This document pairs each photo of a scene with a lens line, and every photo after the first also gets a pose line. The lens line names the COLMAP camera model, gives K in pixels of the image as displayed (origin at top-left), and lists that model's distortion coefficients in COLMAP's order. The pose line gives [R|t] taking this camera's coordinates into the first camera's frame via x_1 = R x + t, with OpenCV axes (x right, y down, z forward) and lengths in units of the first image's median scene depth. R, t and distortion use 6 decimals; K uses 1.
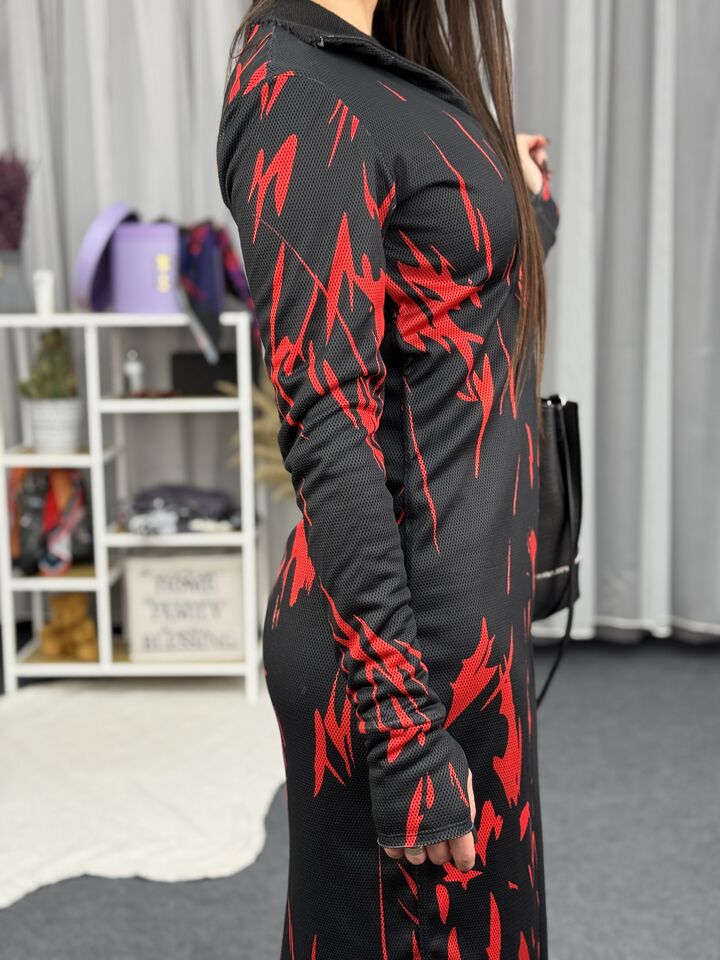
lens RADIAL K [[1362.4, 0, 359.8], [0, 1362.4, 487.7], [0, 0, 1]] dist [0.091785, 0.000000]
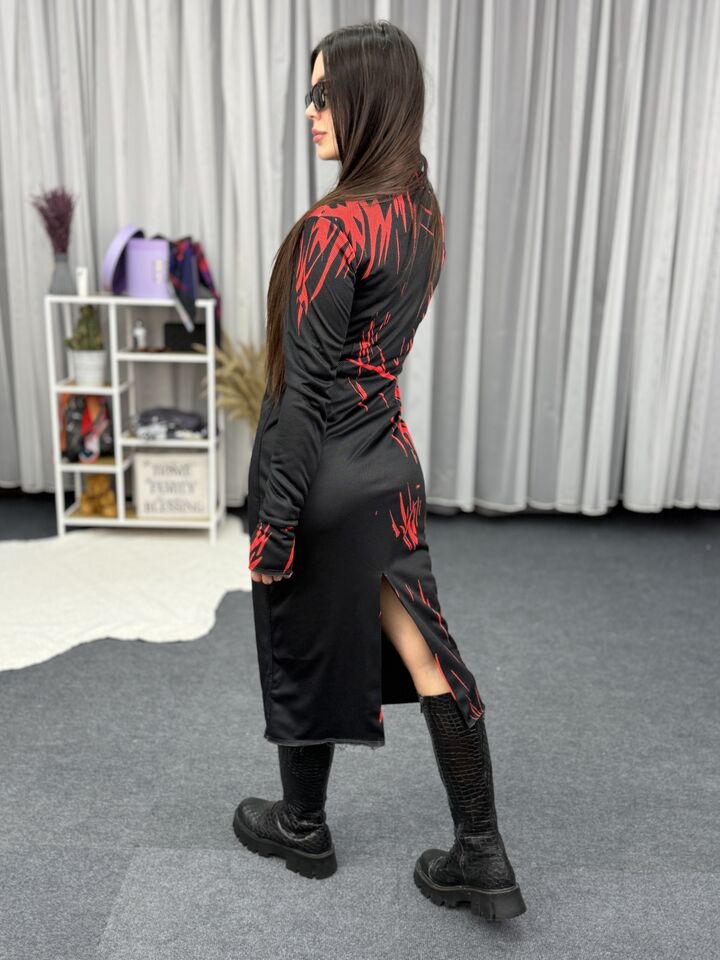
lens RADIAL K [[978.3, 0, 365.7], [0, 978.3, 509.8], [0, 0, 1]] dist [0.046615, 0.000000]
pose [[0.998180, 0.025876, 0.054470, 0.036843], [-0.031748, 0.993440, 0.109861, -0.017263], [-0.051270, -0.111390, 0.992453, -0.153434]]
